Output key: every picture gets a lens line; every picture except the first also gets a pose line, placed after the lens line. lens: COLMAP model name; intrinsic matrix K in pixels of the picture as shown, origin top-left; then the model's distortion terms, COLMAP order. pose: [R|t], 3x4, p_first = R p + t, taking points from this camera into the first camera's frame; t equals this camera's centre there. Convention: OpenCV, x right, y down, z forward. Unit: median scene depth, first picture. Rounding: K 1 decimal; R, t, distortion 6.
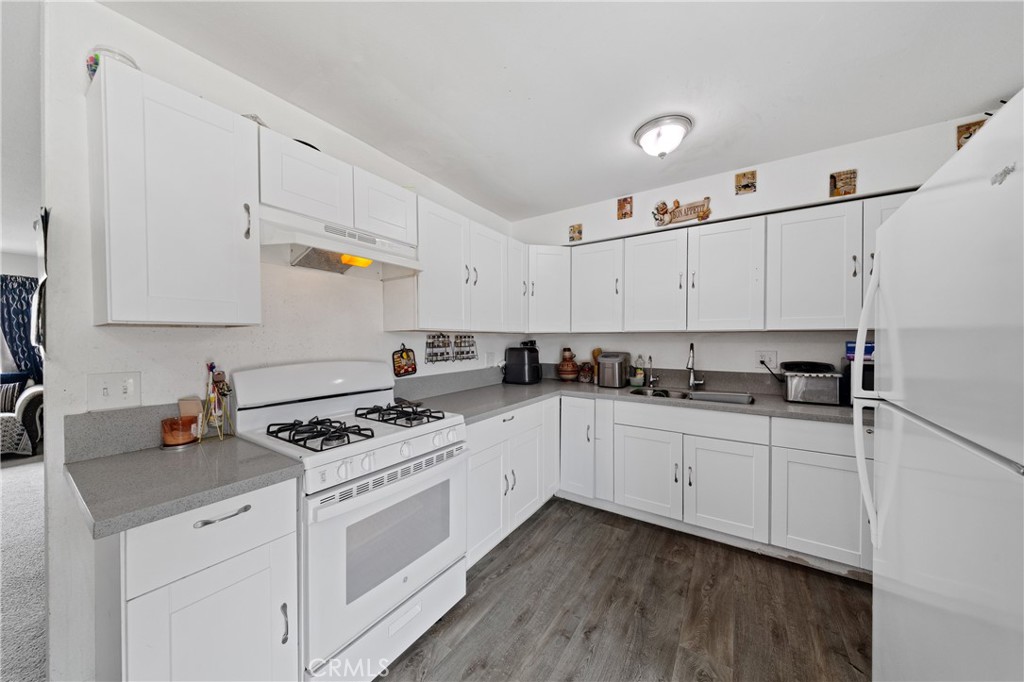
lens RADIAL K [[347.2, 0, 509.3], [0, 347.2, 344.2], [0, 0, 1]] dist [-0.002707, -0.000673]
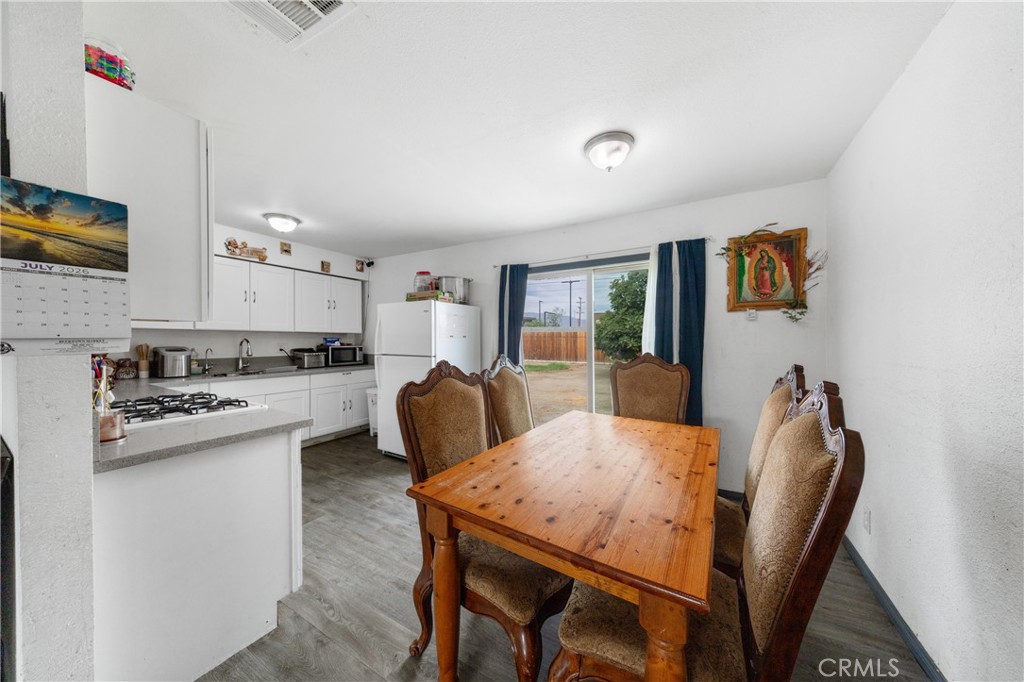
lens RADIAL K [[332.1, 0, 511.4], [0, 332.1, 343.8], [0, 0, 1]] dist [0.007192, -0.000777]
pose [[-0.062579, -0.014561, 0.997934, -1.103115], [0.005307, 0.999875, 0.014922, 0.003124], [-0.998026, 0.006230, -0.062494, -0.046153]]
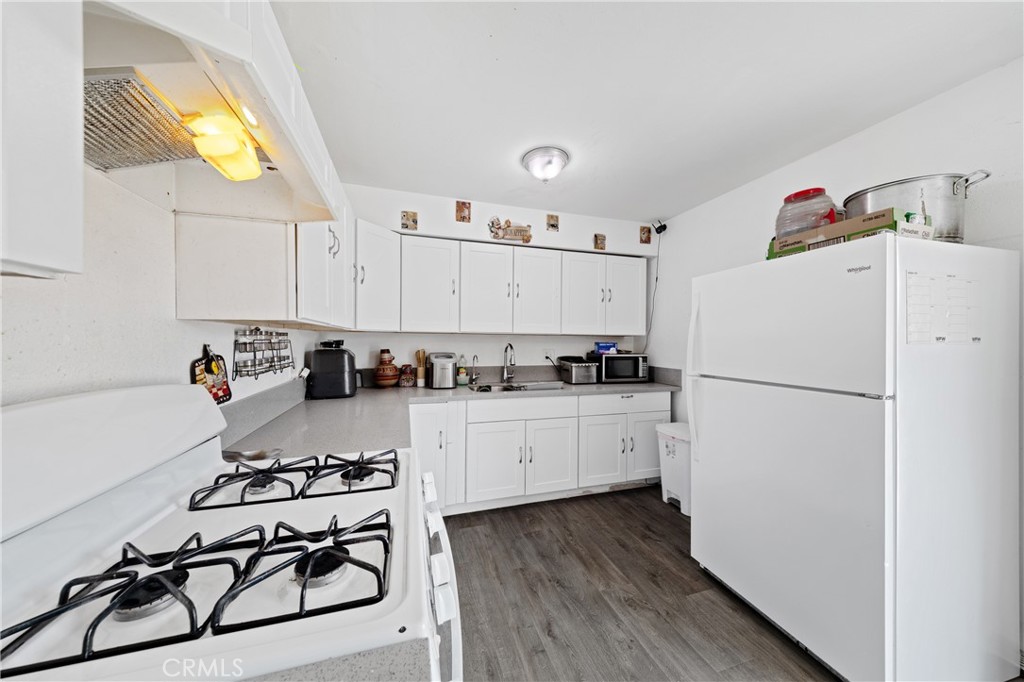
lens RADIAL K [[332.1, 0, 514.2], [0, 332.1, 343.1], [0, 0, 1]] dist [0.007192, -0.000777]
pose [[0.622494, 0.002043, 0.782622, -0.402809], [0.000965, 0.999994, -0.003377, -0.001353], [-0.782624, 0.002857, 0.622489, 0.323556]]
